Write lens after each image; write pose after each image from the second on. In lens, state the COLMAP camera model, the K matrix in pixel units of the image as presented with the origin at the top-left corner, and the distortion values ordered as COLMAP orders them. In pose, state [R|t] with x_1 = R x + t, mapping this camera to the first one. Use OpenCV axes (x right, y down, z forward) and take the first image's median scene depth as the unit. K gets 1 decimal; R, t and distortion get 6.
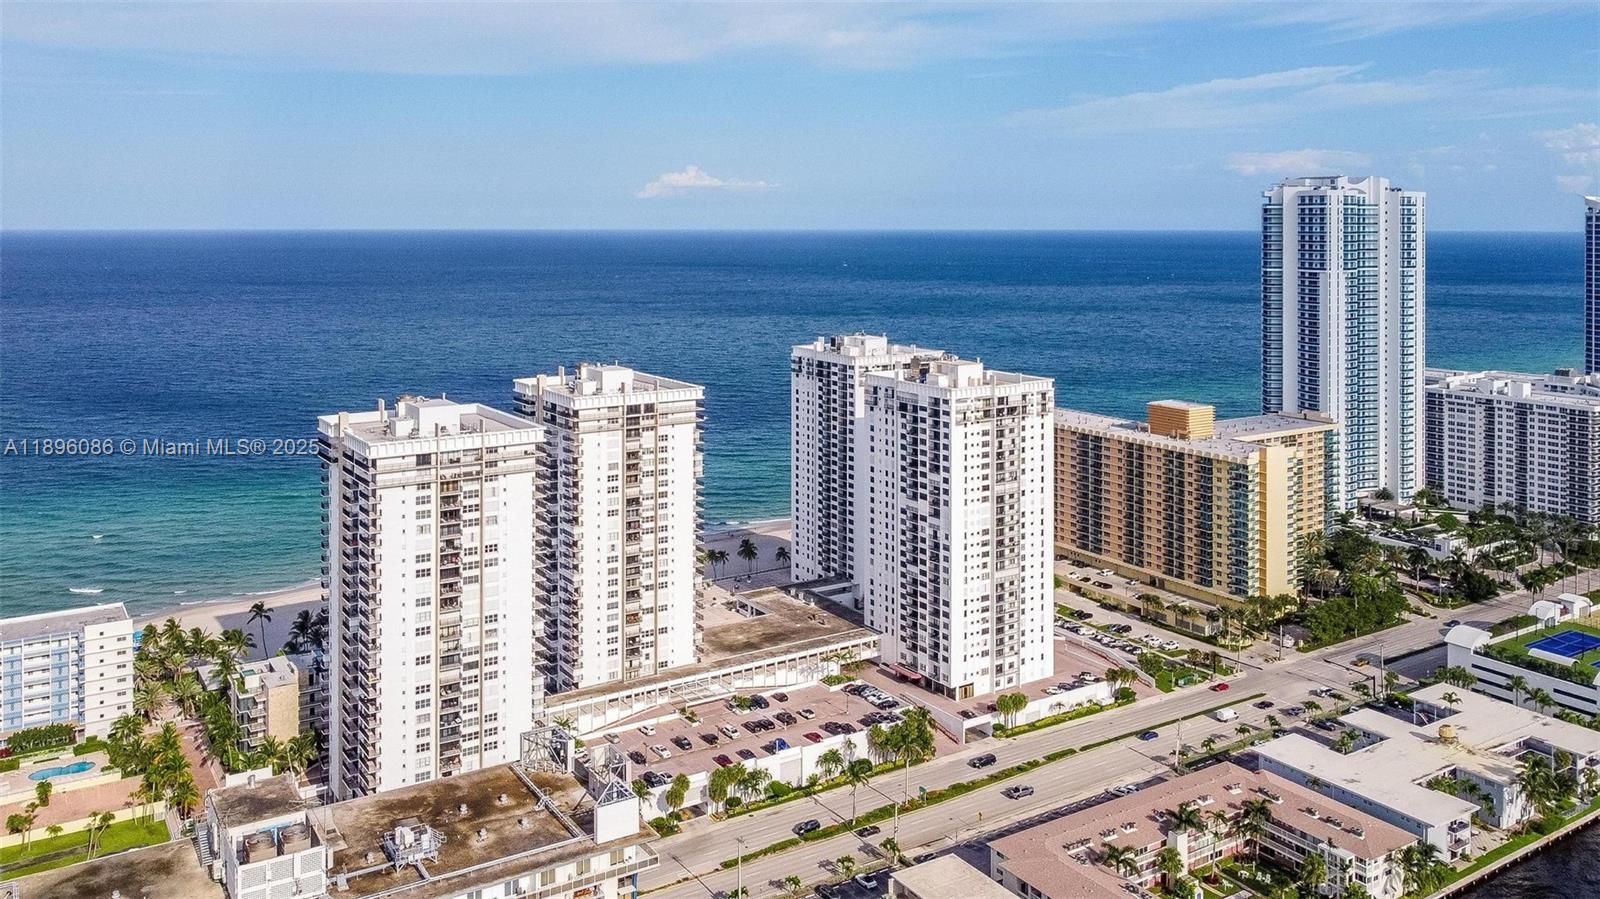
lens RADIAL K [[1258.5, 0, 800.0], [0, 1258.5, 449.5], [0, 0, 1]] dist [-0.008244, -0.004029]
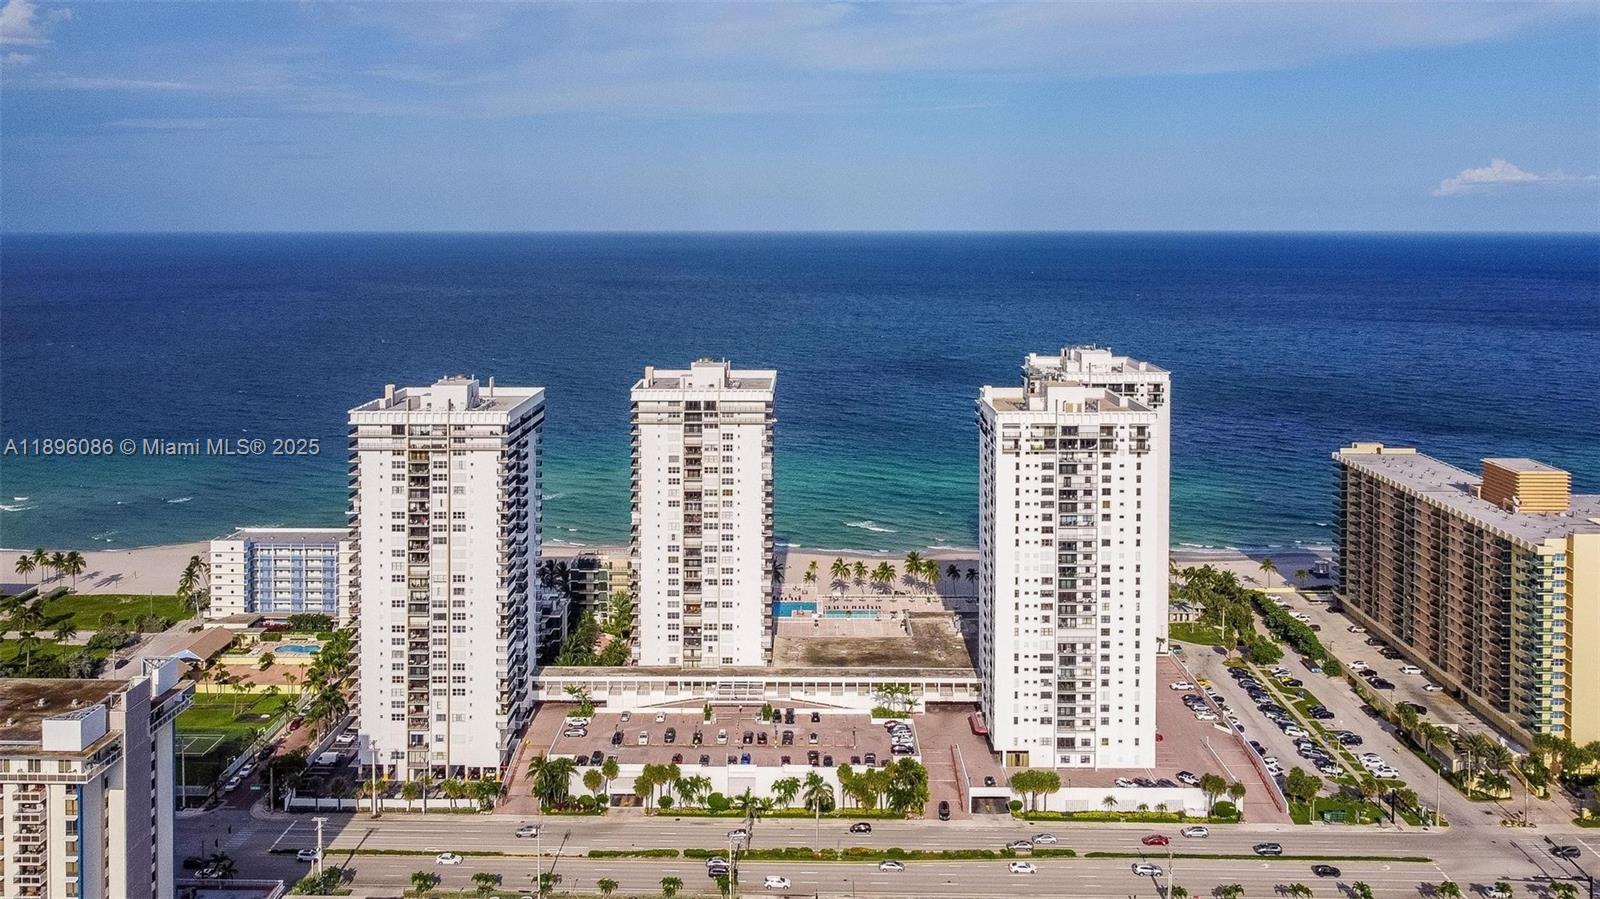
lens RADIAL K [[1258.5, 0, 800.0], [0, 1258.5, 449.5], [0, 0, 1]] dist [-0.008244, -0.004029]
pose [[0.825759, 0.098502, -0.555355, 0.497562], [-0.098823, 0.994668, 0.029481, -0.034001], [0.555298, 0.030538, 0.831090, 0.193158]]
